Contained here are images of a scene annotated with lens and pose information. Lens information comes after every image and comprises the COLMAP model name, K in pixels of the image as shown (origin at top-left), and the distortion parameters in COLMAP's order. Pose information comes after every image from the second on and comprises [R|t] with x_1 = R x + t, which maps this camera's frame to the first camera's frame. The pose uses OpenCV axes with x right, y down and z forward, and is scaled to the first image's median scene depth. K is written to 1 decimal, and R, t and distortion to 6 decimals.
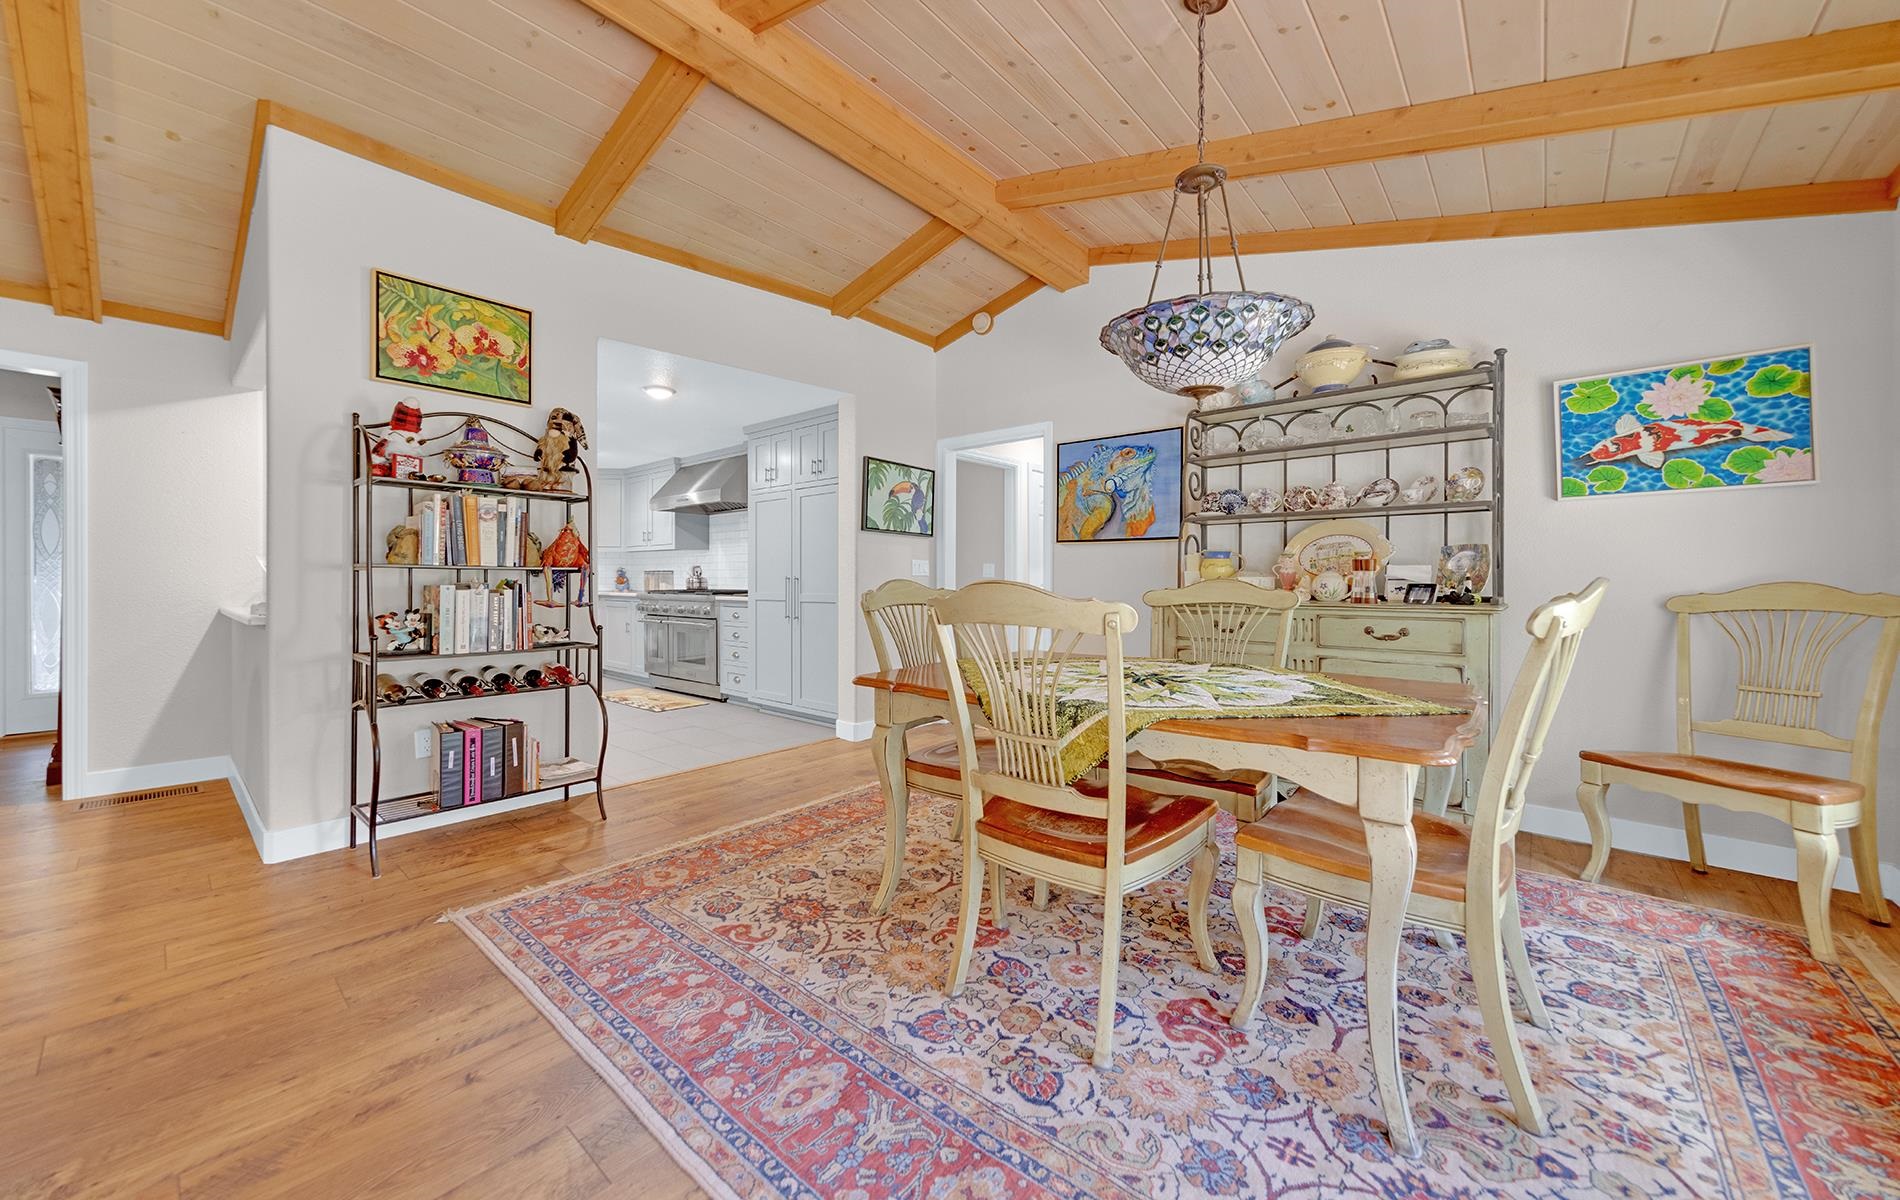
lens RADIAL K [[689.4, 0, 957.2], [0, 689.4, 588.4], [0, 0, 1]] dist [-0.000303, -0.000092]
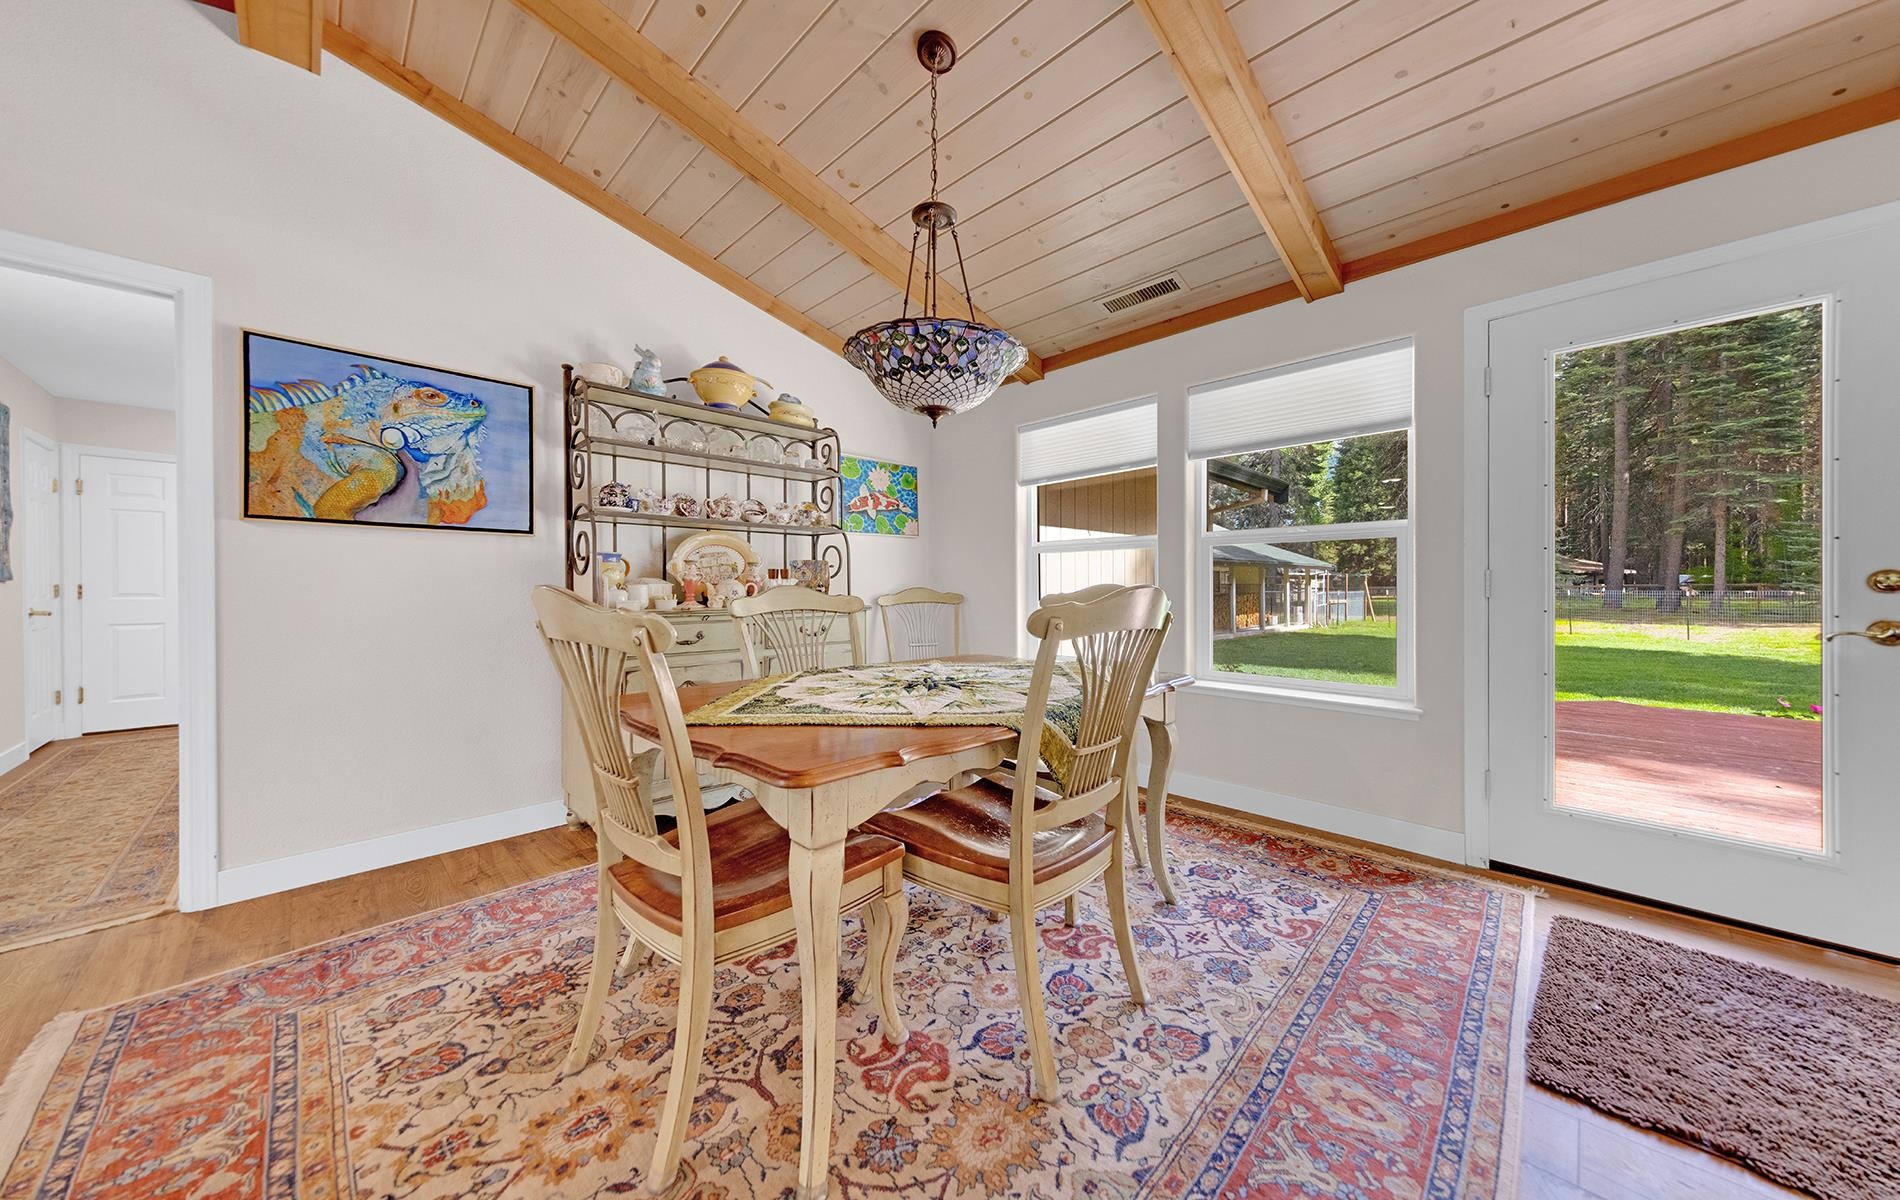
lens RADIAL K [[640.7, 0, 953.7], [0, 640.7, 592.5], [0, 0, 1]] dist [0.002455, 0.000013]
pose [[0.069524, -0.004138, 0.997572, -0.440436], [0.019153, 0.999813, 0.002813, -0.000434], [-0.997396, 0.018911, 0.069590, 0.612043]]
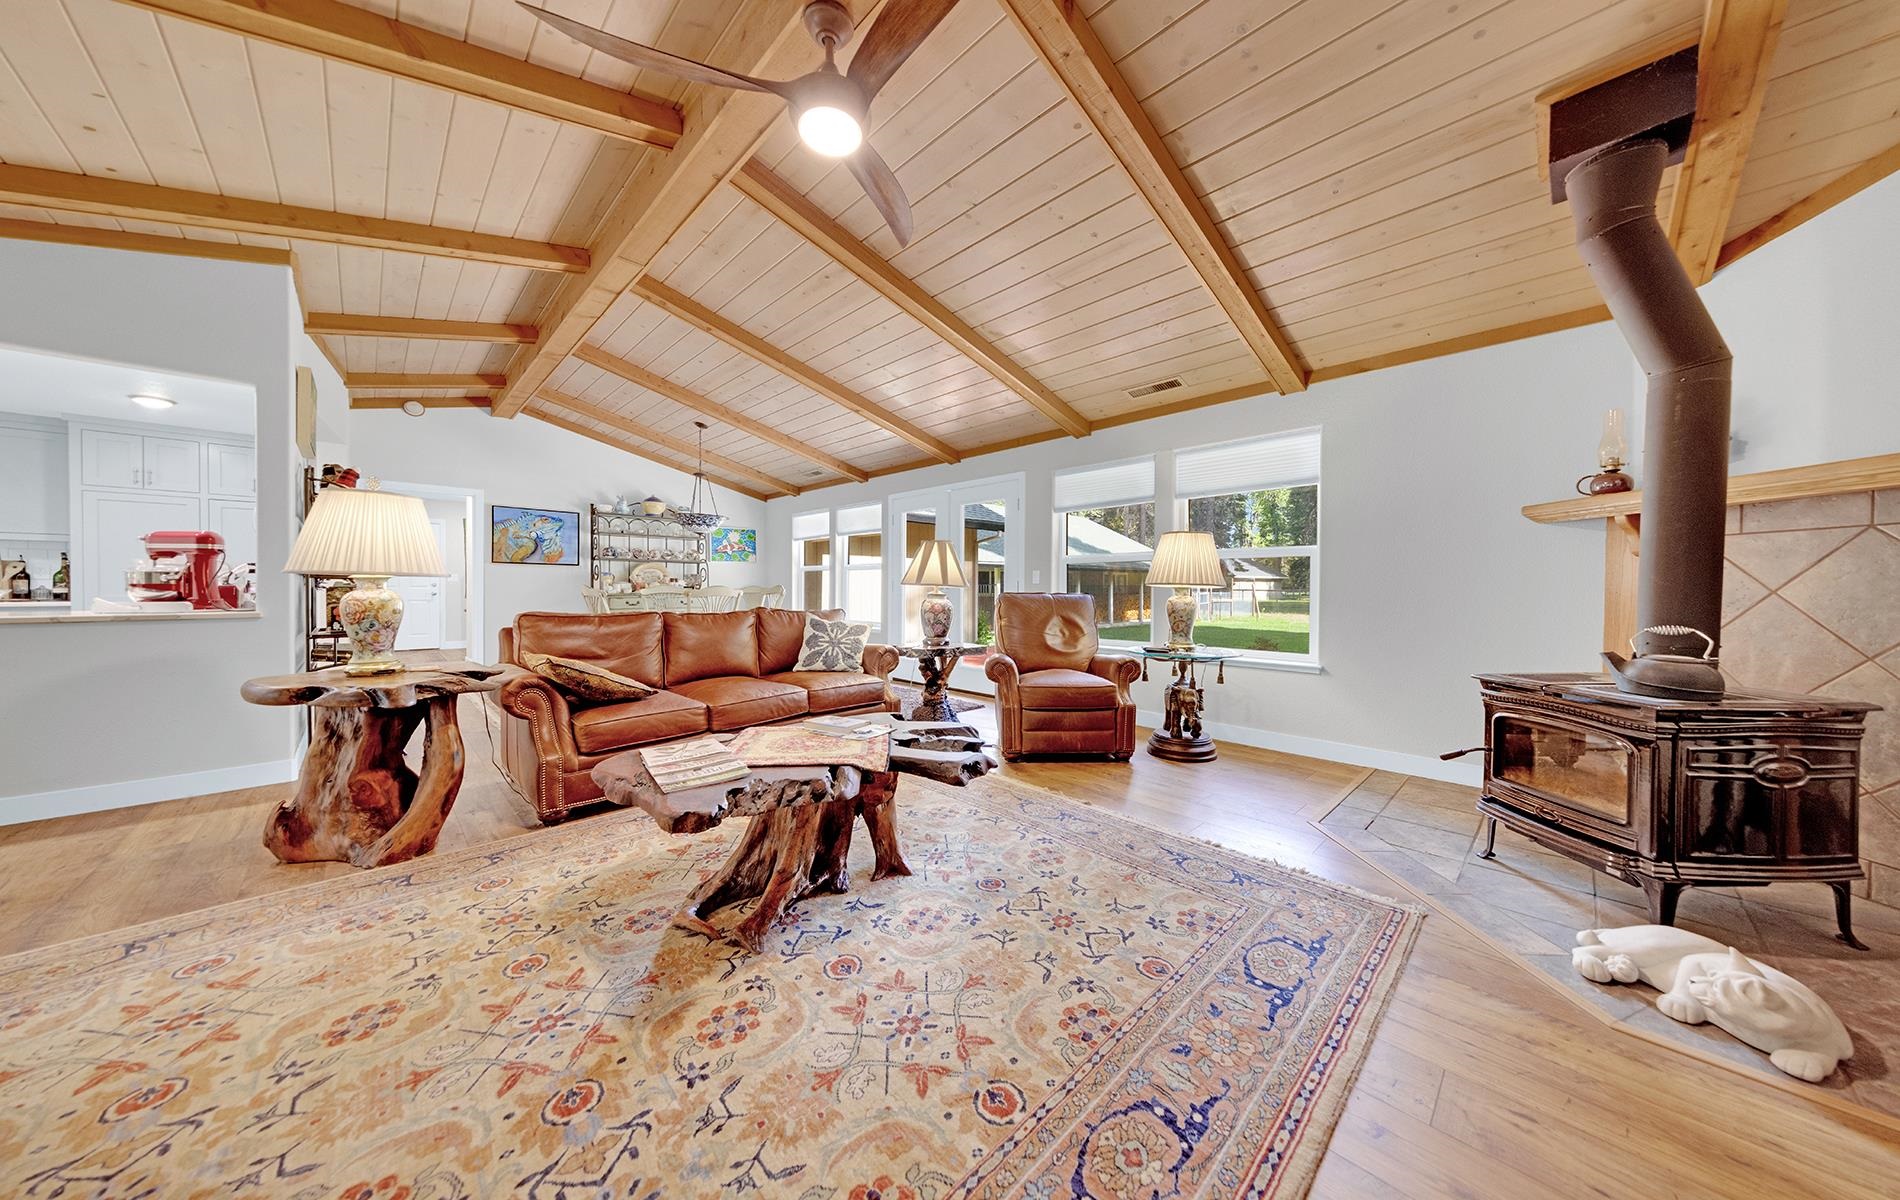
lens RADIAL K [[600.1, 0, 949.0], [0, 600.1, 595.3], [0, 0, 1]] dist [-0.000167, -0.000011]
pose [[0.091888, -0.013407, 0.995679, -1.769185], [0.006675, 0.999895, 0.012848, 0.003610], [-0.995747, 0.005465, 0.091968, -0.379805]]
